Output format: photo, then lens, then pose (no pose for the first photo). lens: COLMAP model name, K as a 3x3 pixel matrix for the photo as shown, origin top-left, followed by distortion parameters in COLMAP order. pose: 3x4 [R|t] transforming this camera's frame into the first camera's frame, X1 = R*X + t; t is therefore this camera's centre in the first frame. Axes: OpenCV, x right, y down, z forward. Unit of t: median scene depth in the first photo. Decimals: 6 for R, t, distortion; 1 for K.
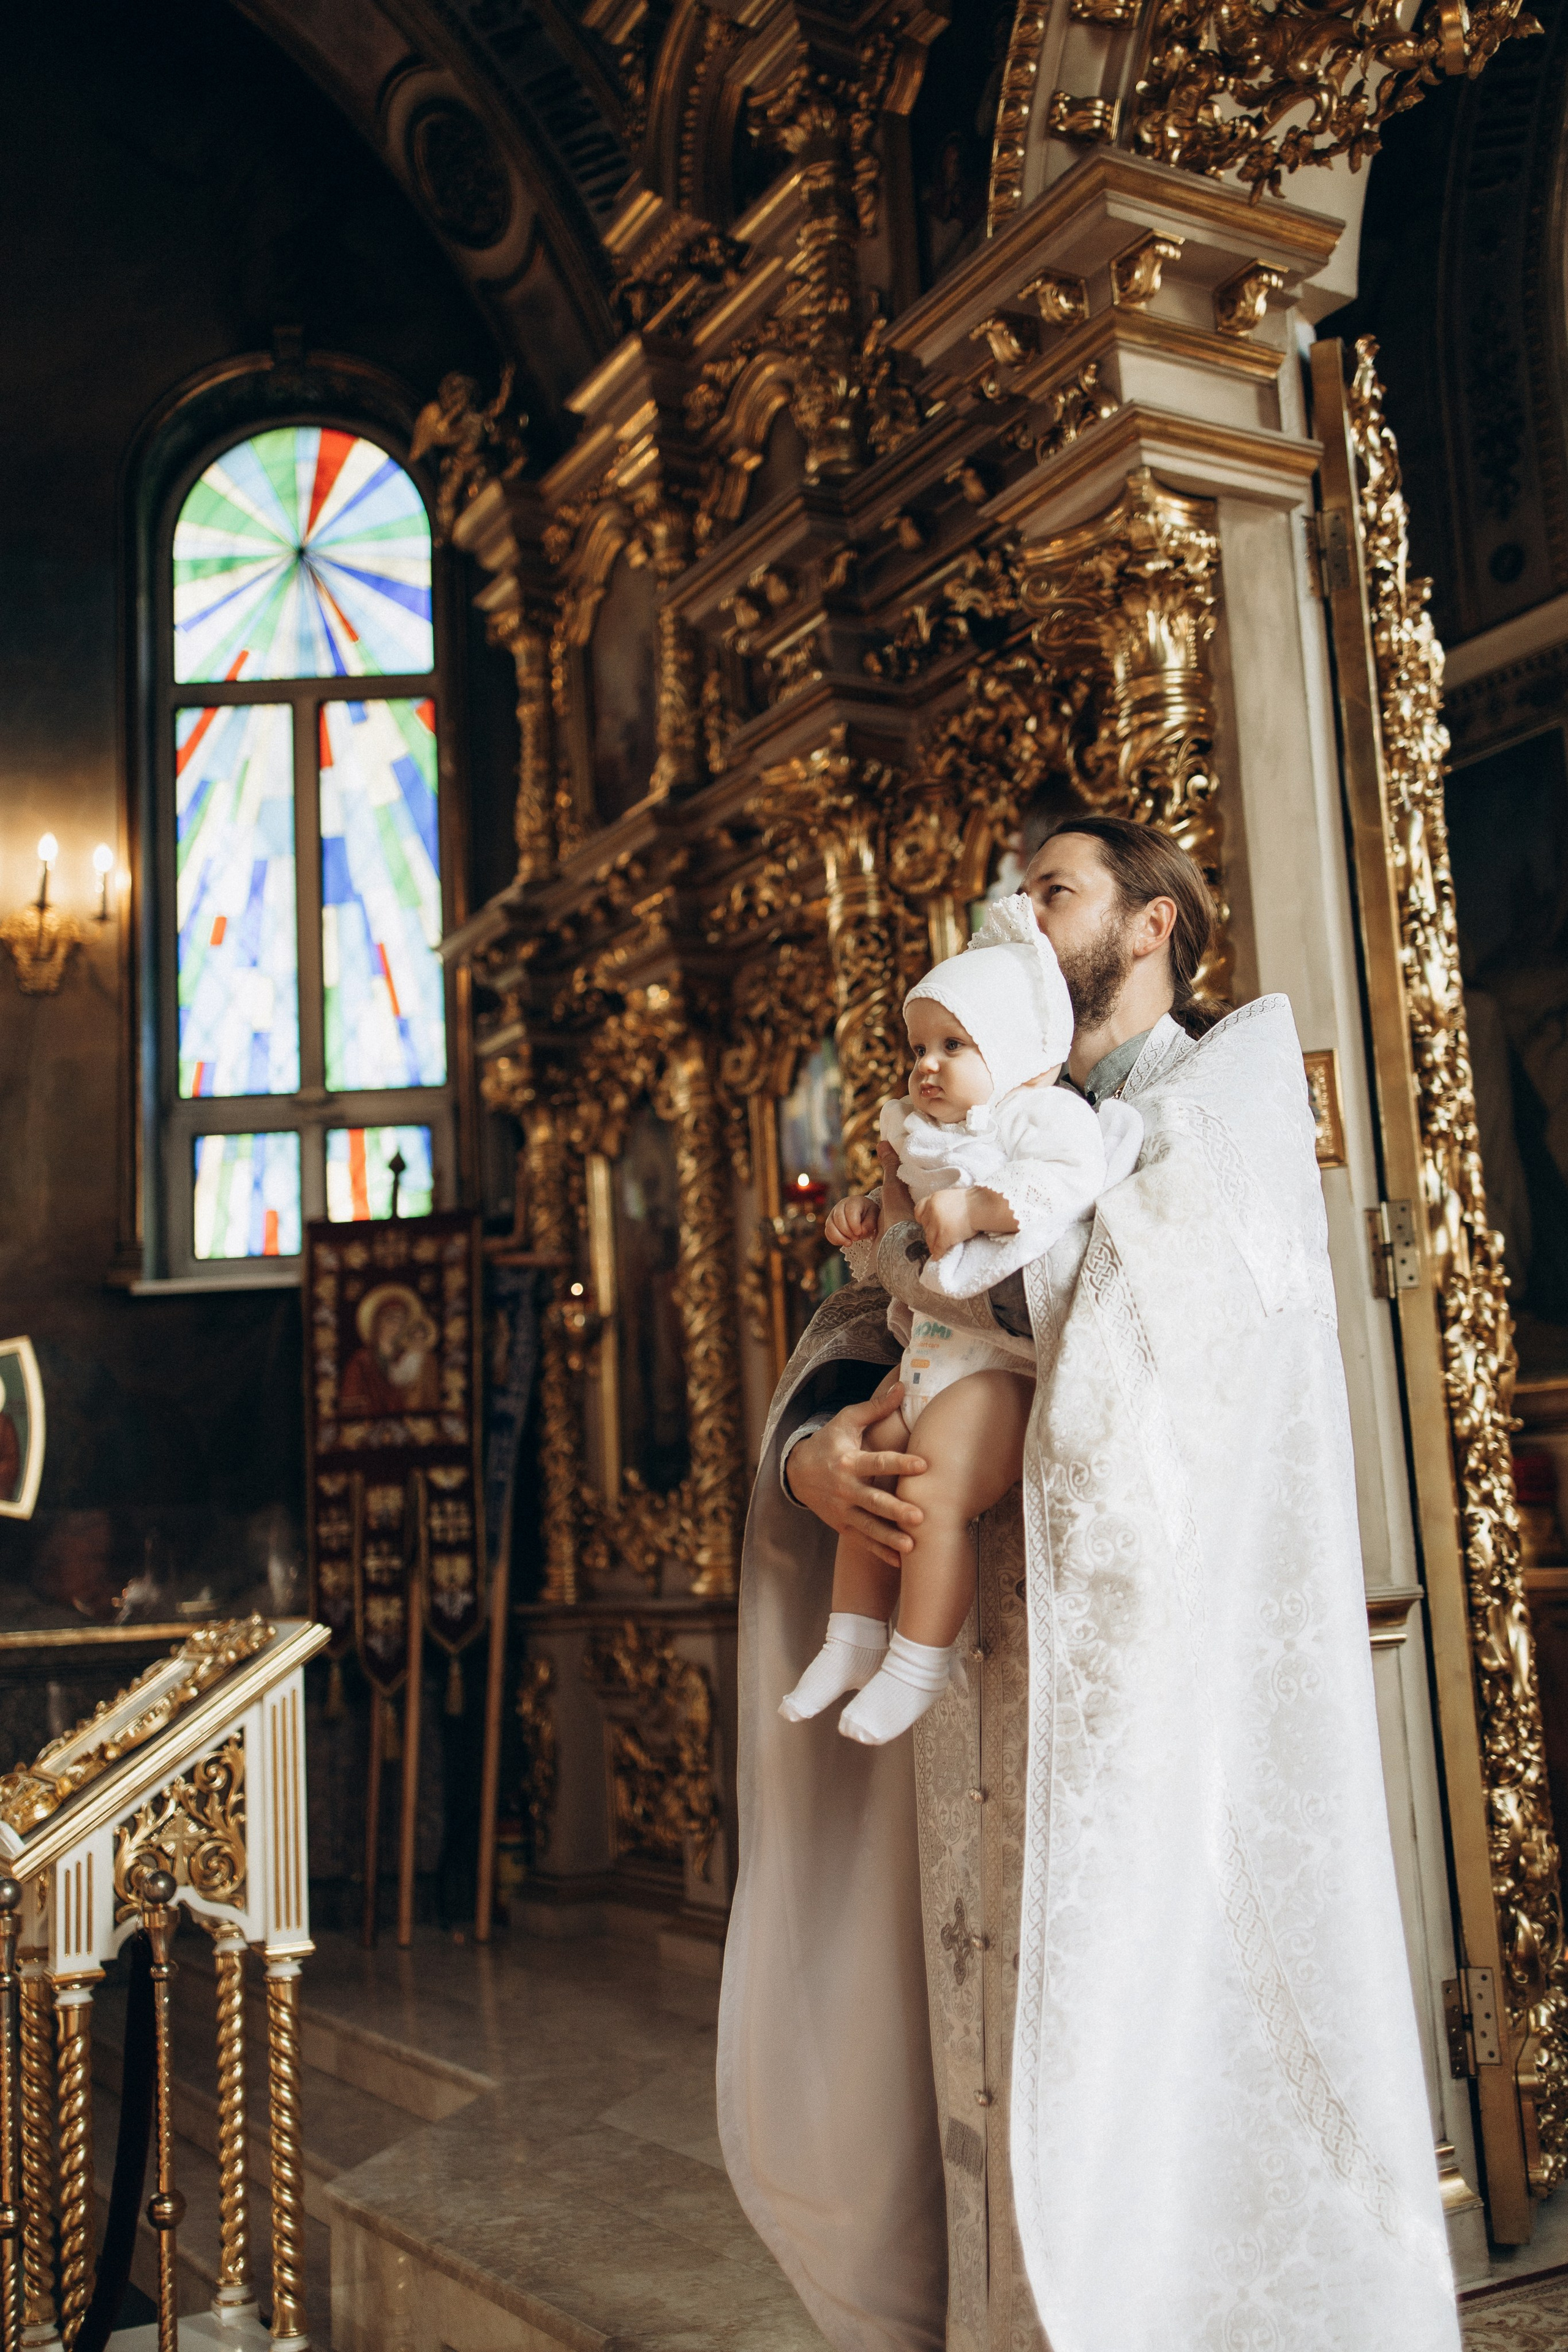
lens RADIAL K [[2348.6, 0, 784.0], [0, 2348.6, 1176.0], [0, 0, 1]] dist [0.028425, 0.003959]
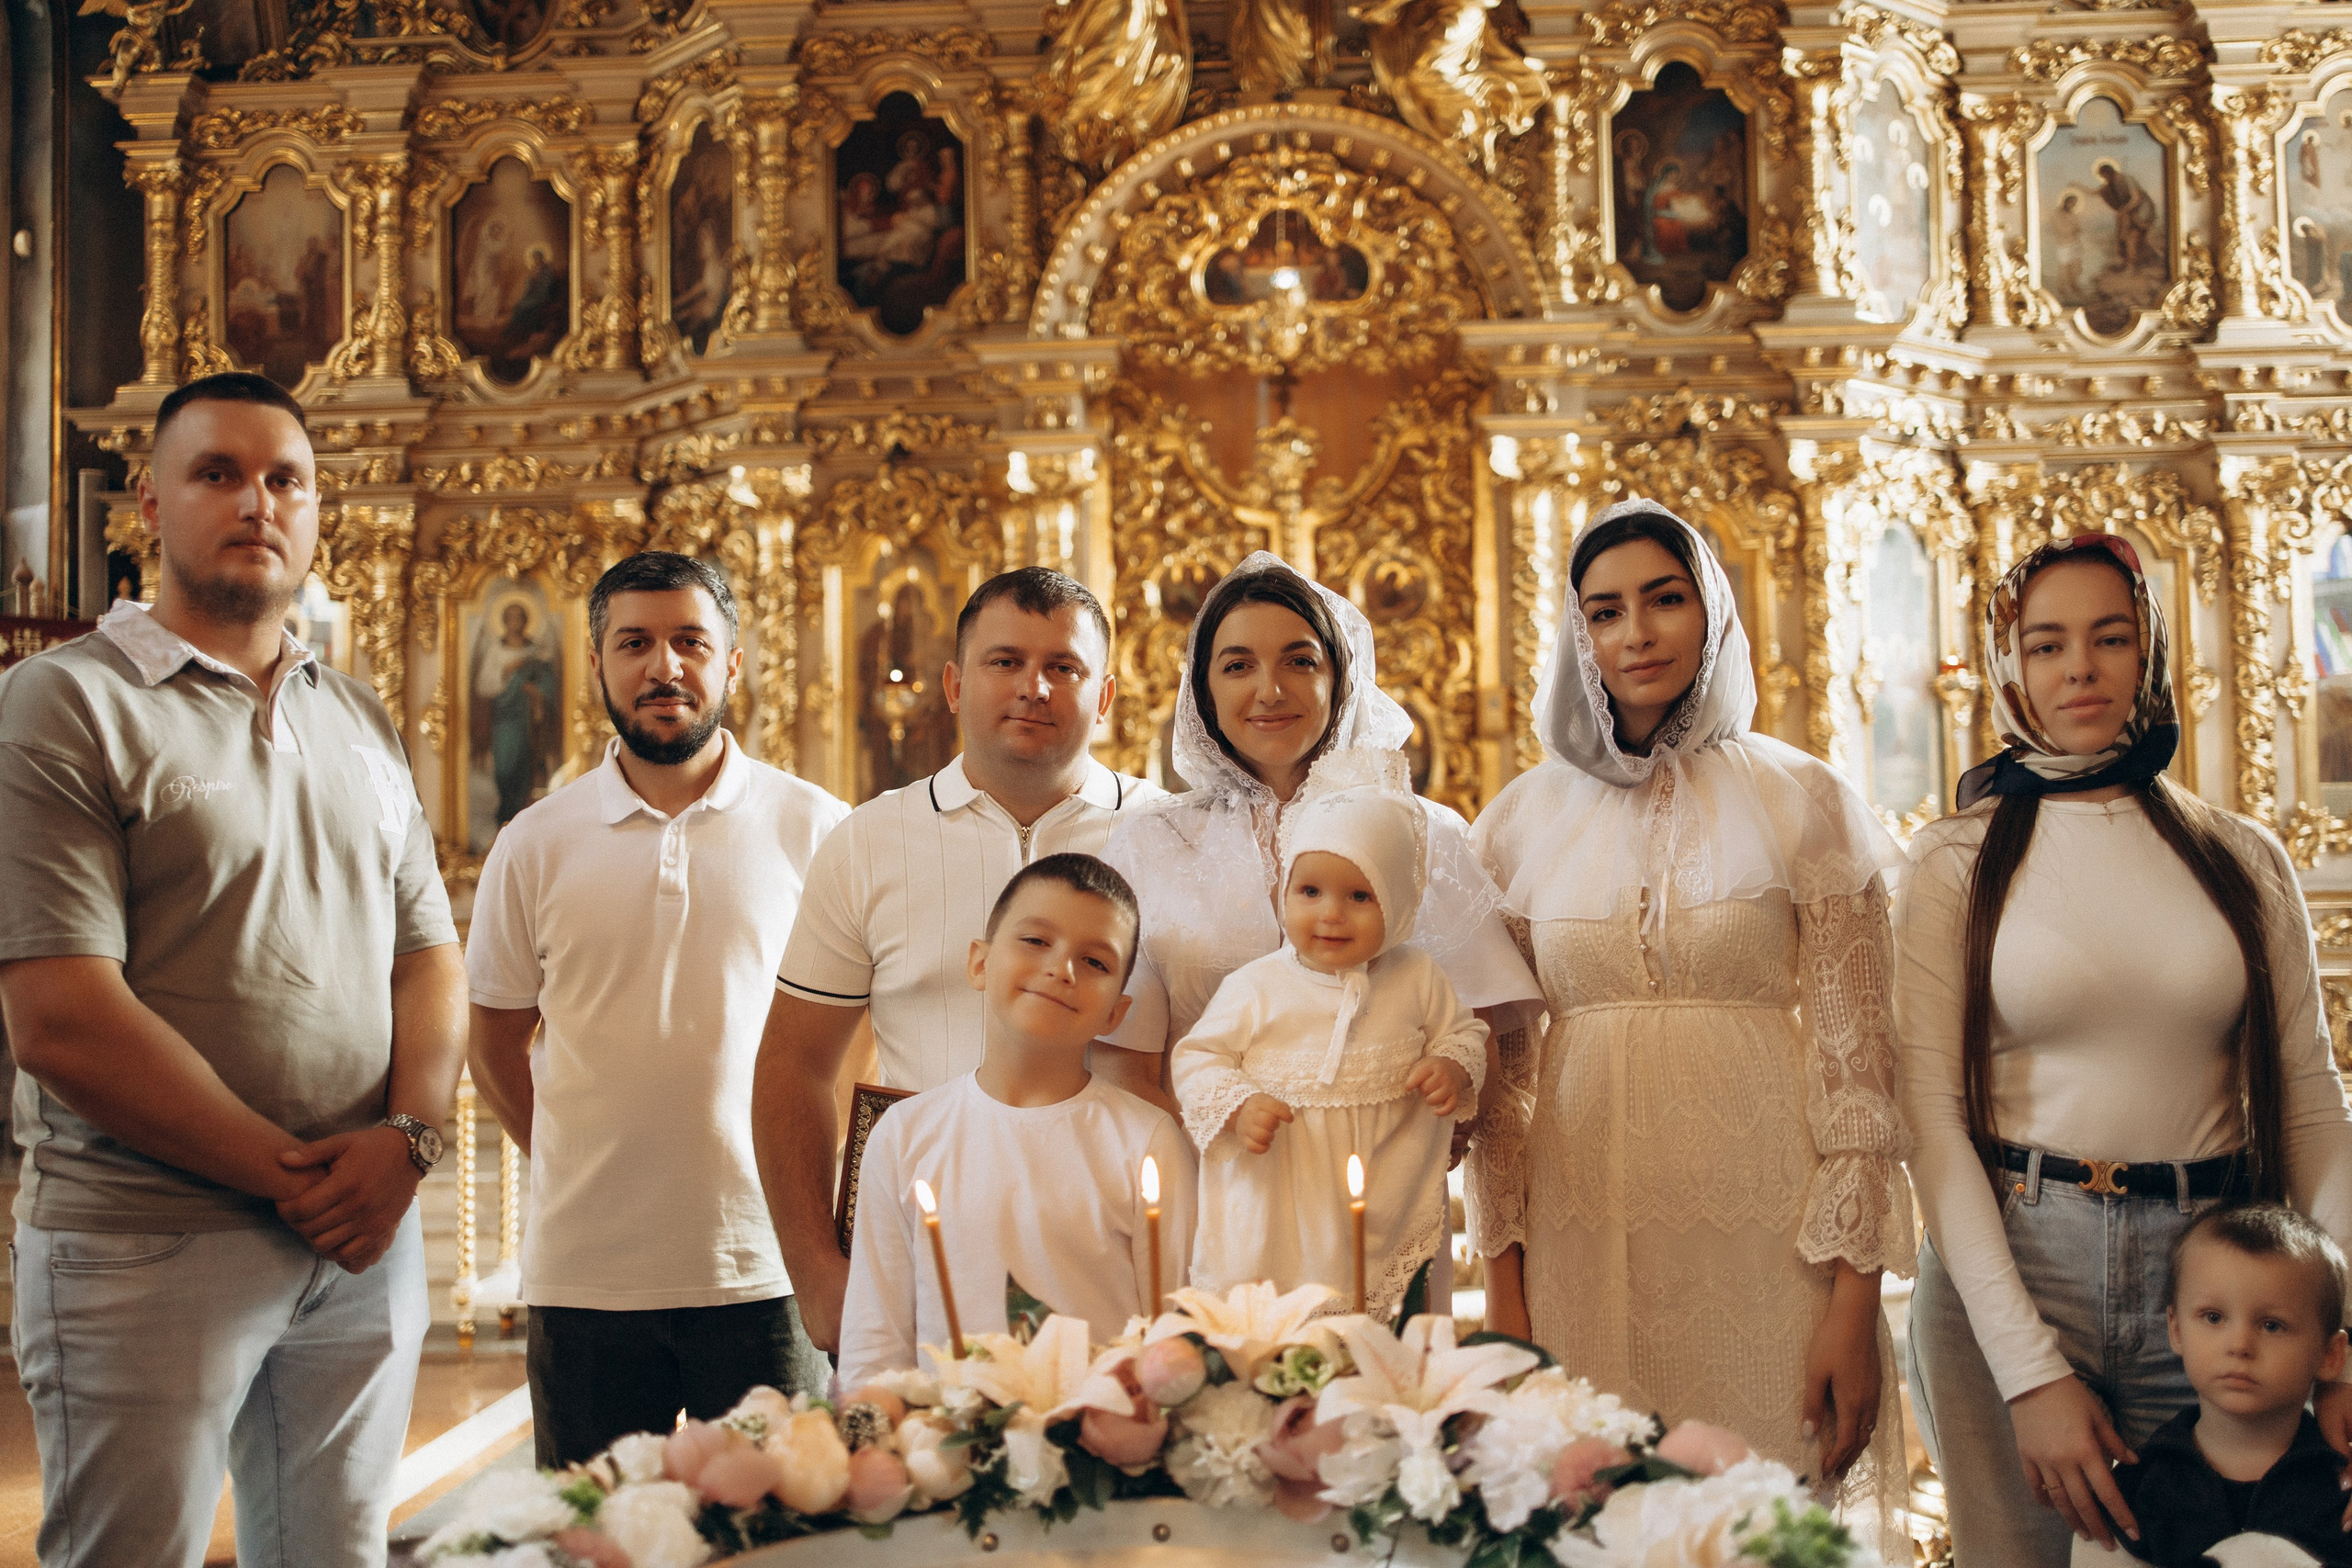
lens RADIAL K [[2336.6, 0, 1150.6], [0, 2336.6, 792.0], [0, 0, 1]] dist [-0.009160, 0.035993]
pose [[0.562730, 0.083848, 0.822377, -1.429470], [-0.152743, 0.988259, 0.003757, 0.023860], [-0.812406, -0.127726, 0.568930, -0.383717]]
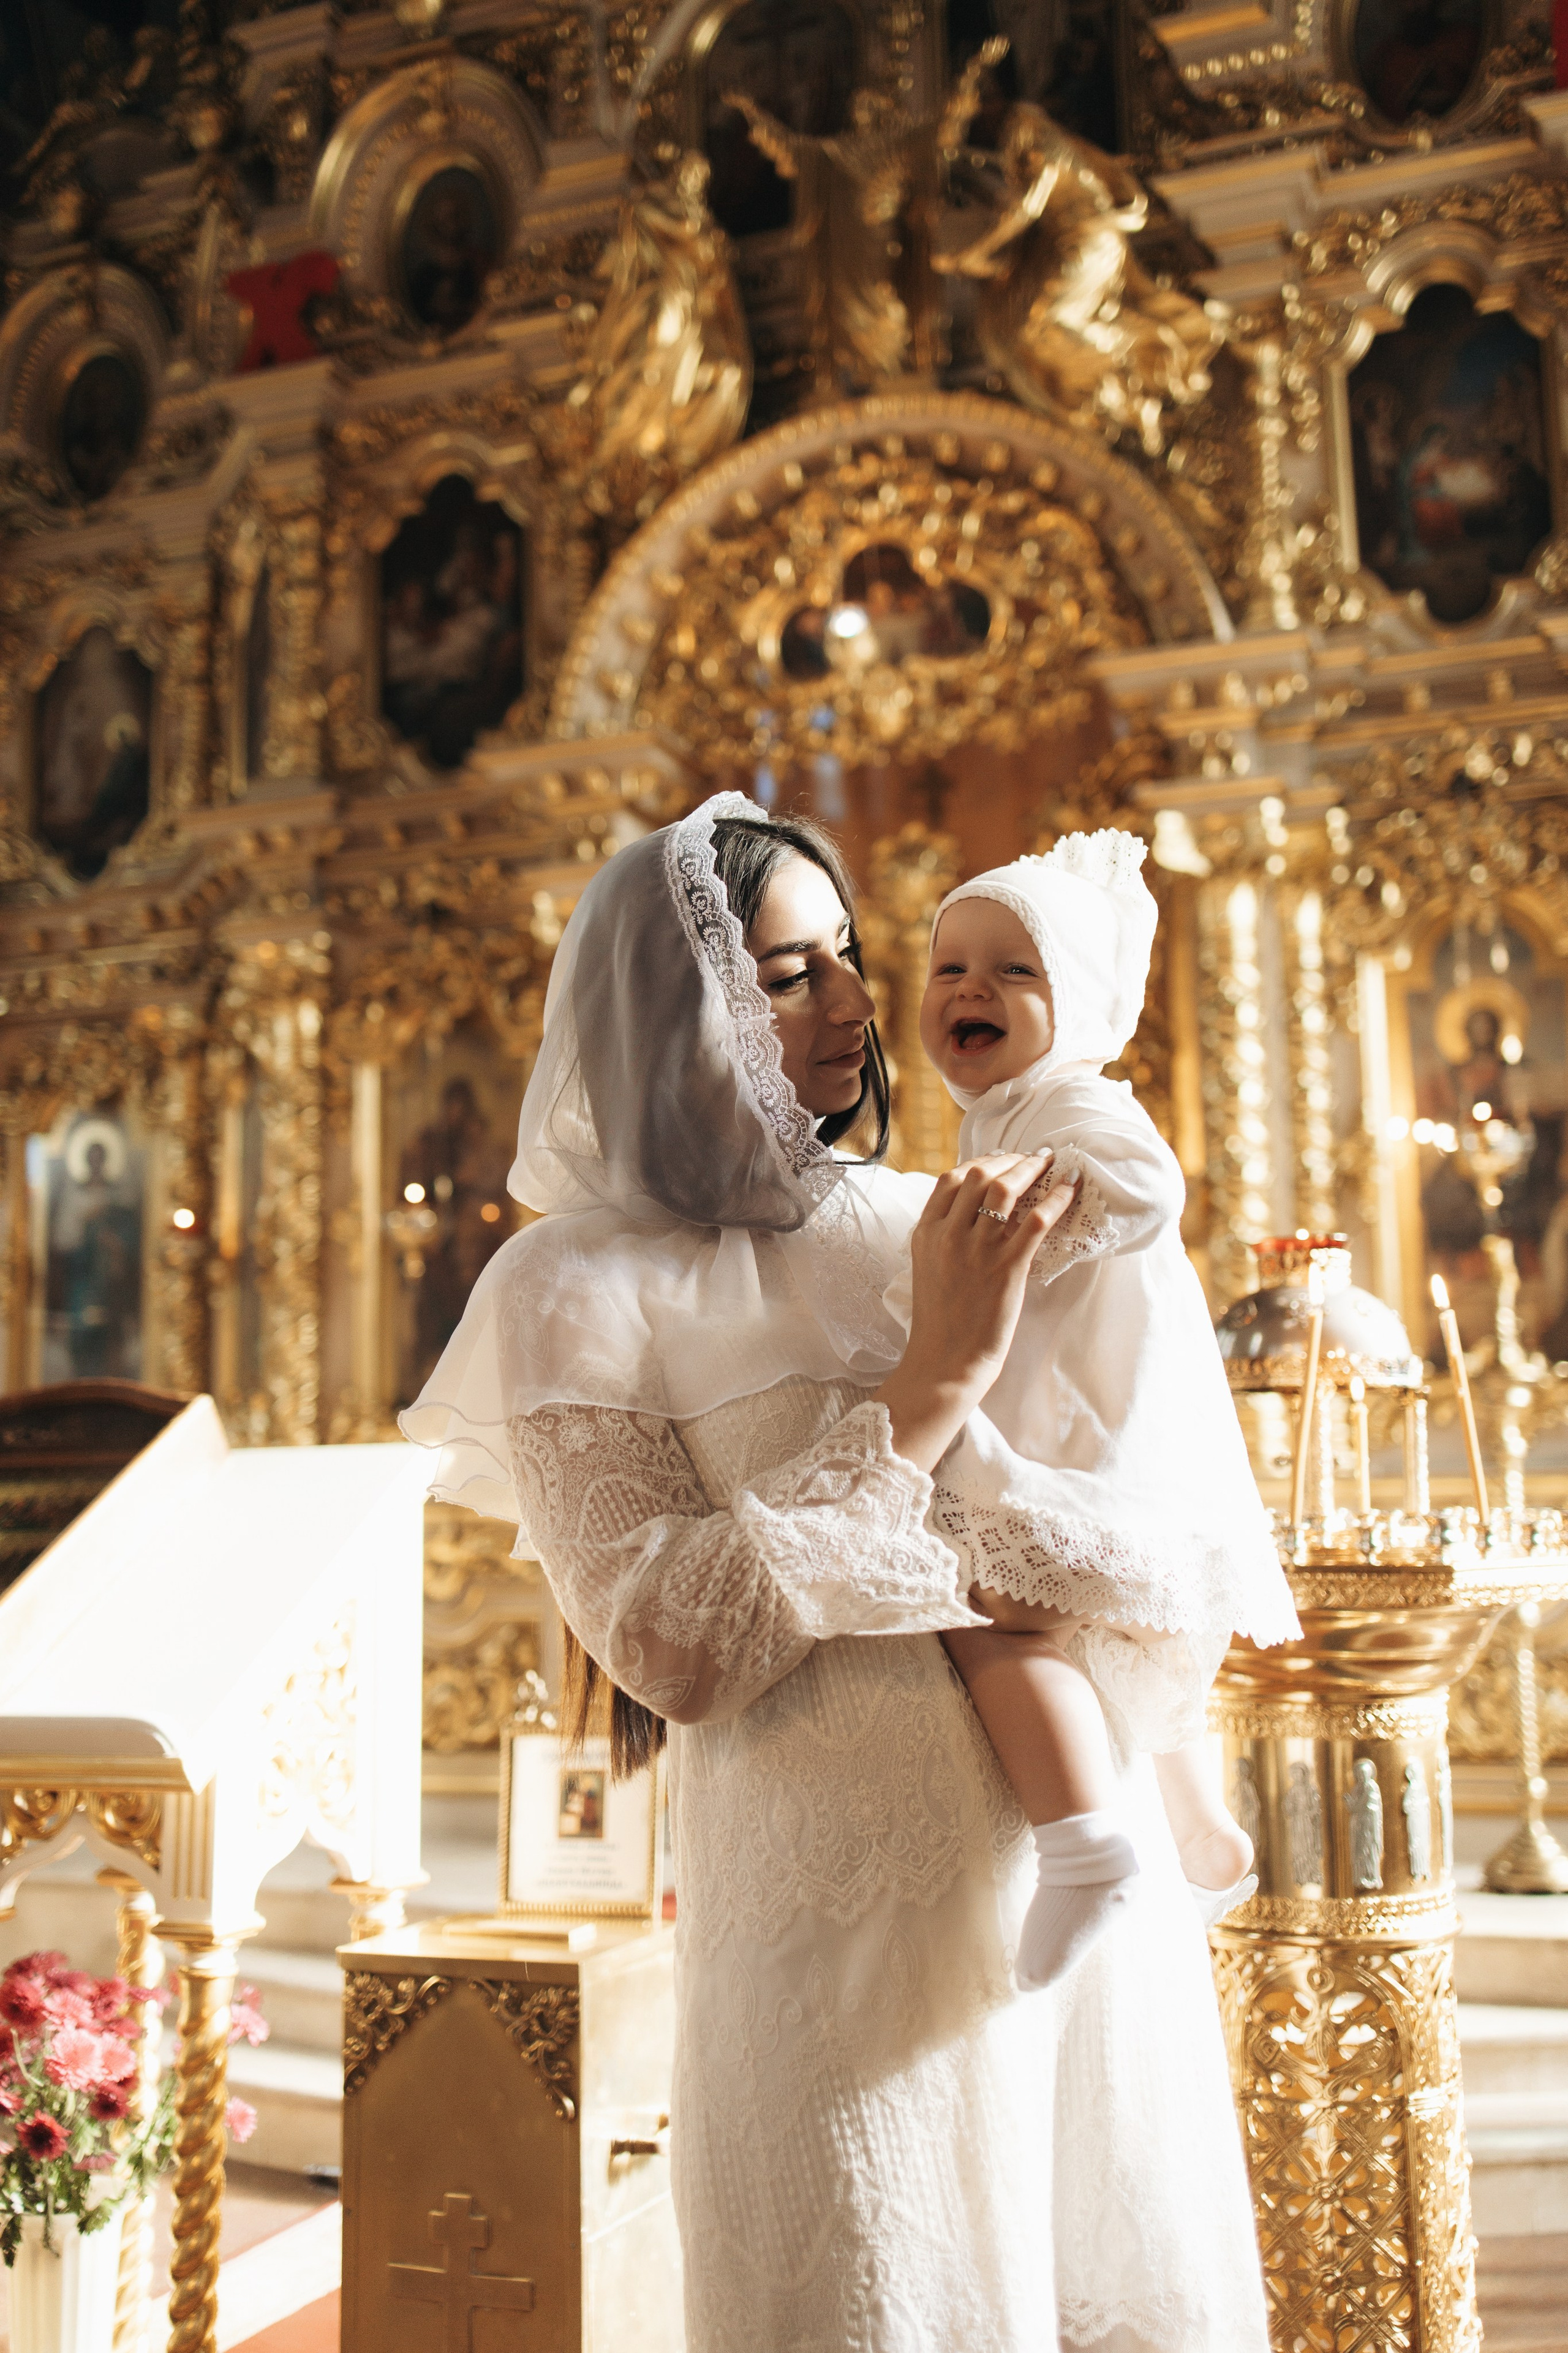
lens RADIAL K [[2334.3, 0, 784.0], [0, 2334.3, 1185.3], [0, 0, 1]] dist [0.016003, -0.020607]
pose [[0.772598, 0.131299, 0.621170, -0.692388], [-0.128181, 0.990493, -0.049935, 0.007082], [-0.621821, -0.041042, 0.782083, -0.416551]]
